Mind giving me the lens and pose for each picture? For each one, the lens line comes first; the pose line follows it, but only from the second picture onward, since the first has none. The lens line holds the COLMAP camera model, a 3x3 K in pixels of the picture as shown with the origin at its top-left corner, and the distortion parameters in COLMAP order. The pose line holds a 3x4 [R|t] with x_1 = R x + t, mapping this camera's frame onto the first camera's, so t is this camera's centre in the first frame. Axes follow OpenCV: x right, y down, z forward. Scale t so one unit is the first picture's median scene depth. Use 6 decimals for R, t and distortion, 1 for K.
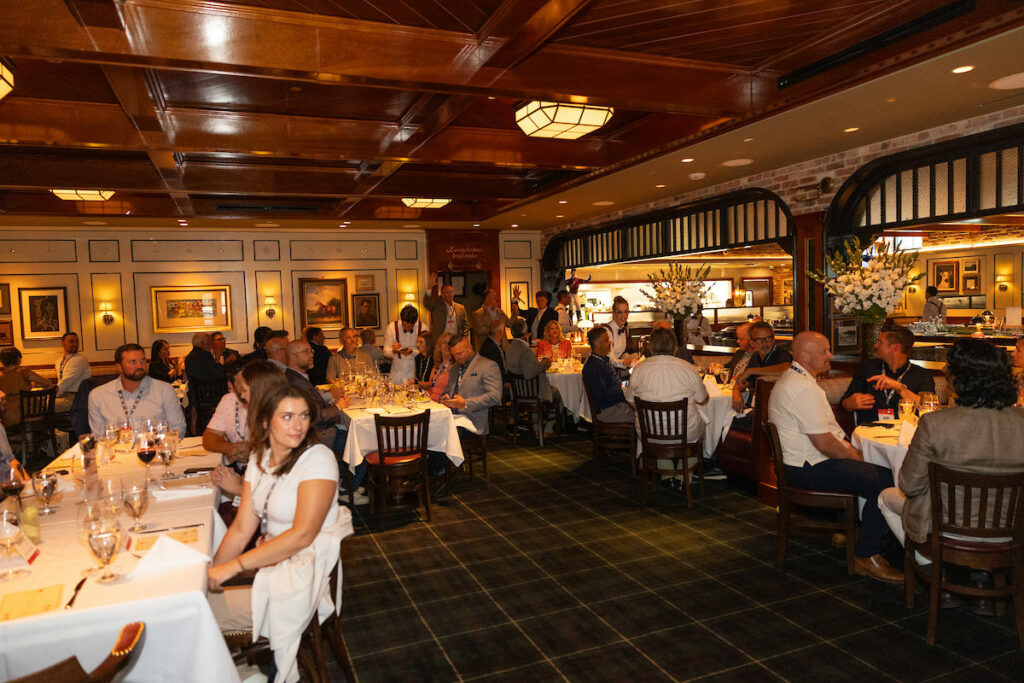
lens RADIAL K [[699.4, 0, 512.7], [0, 699.4, 339.8], [0, 0, 1]] dist [0.011935, 0.005646]
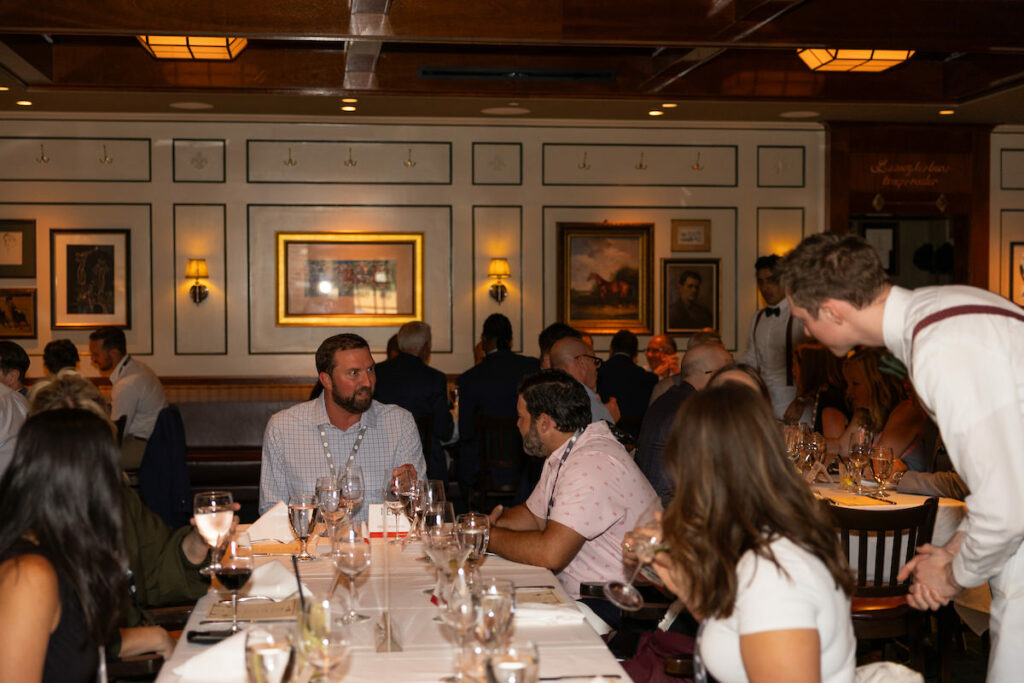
lens RADIAL K [[1498.0, 0, 510.8], [0, 1498.0, 344.3], [0, 0, 1]] dist [0.050544, 0.000000]
pose [[0.964070, 0.042008, -0.262307, -0.158081], [-0.046444, 0.998863, -0.010731, 0.018722], [0.261559, 0.022528, 0.964925, 0.015248]]
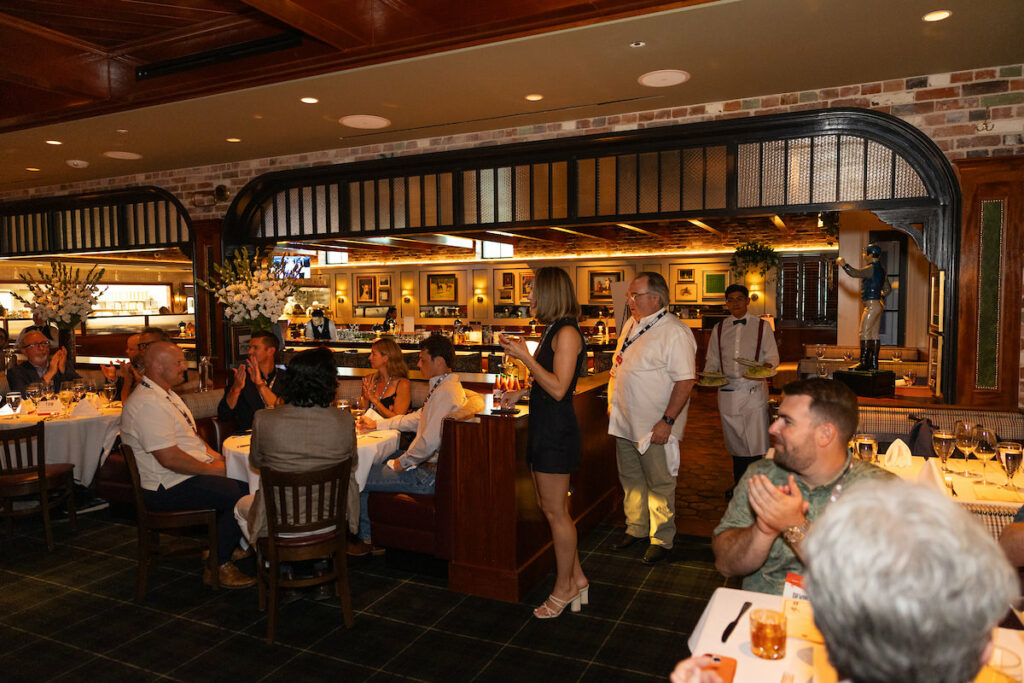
lens RADIAL K [[699.4, 0, 514.3], [0, 699.4, 336.9], [0, 0, 1]] dist [0.011935, 0.005646]
pose [[0.739376, -0.013307, 0.673161, 0.069866], [0.022804, 0.999726, -0.005285, -0.002053], [-0.672906, 0.019259, 0.739477, -0.004953]]
